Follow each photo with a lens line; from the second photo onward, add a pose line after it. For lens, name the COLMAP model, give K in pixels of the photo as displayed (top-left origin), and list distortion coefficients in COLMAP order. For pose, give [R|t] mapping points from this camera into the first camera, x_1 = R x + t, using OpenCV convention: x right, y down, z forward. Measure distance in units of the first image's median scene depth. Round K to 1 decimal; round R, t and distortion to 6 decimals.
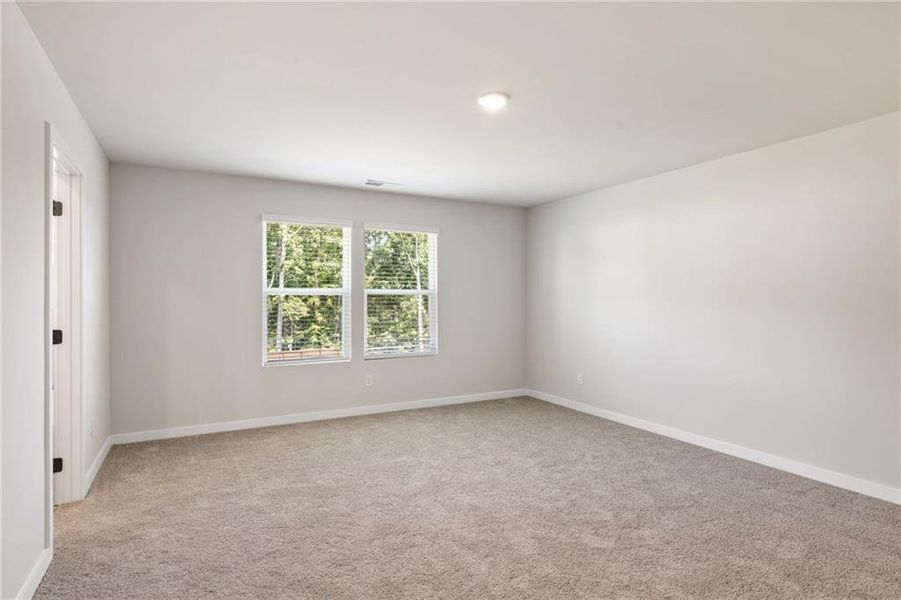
lens RADIAL K [[487.1, 0, 447.2], [0, 487.1, 298.7], [0, 0, 1]] dist [-0.001196, -0.000191]
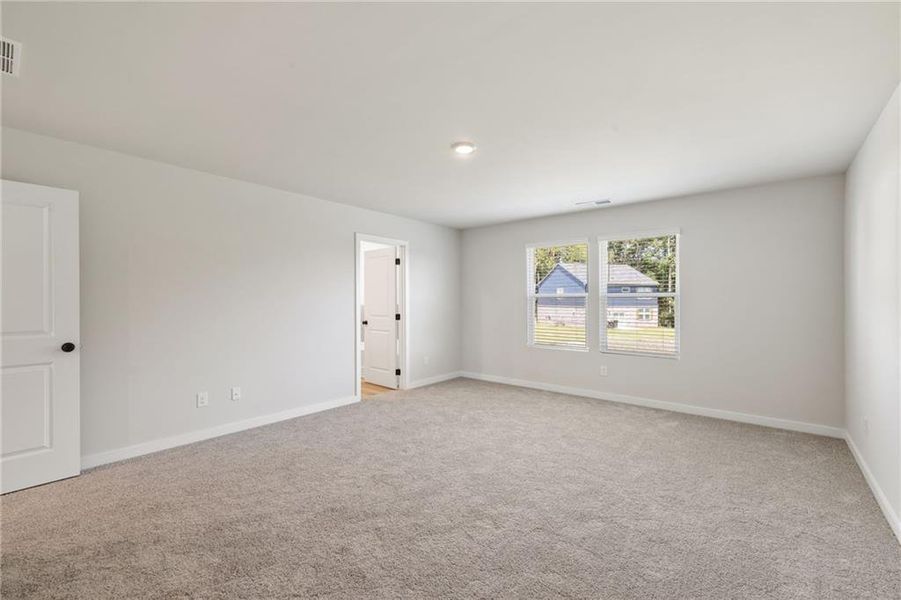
lens RADIAL K [[378.7, 0, 447.7], [0, 378.7, 296.9], [0, 0, 1]] dist [-0.001714, -0.000013]
pose [[0.366006, -0.007475, -0.930582, 0.656733], [-0.004964, 0.999938, -0.009984, 0.001883], [0.930599, 0.008273, 0.365946, 0.378243]]
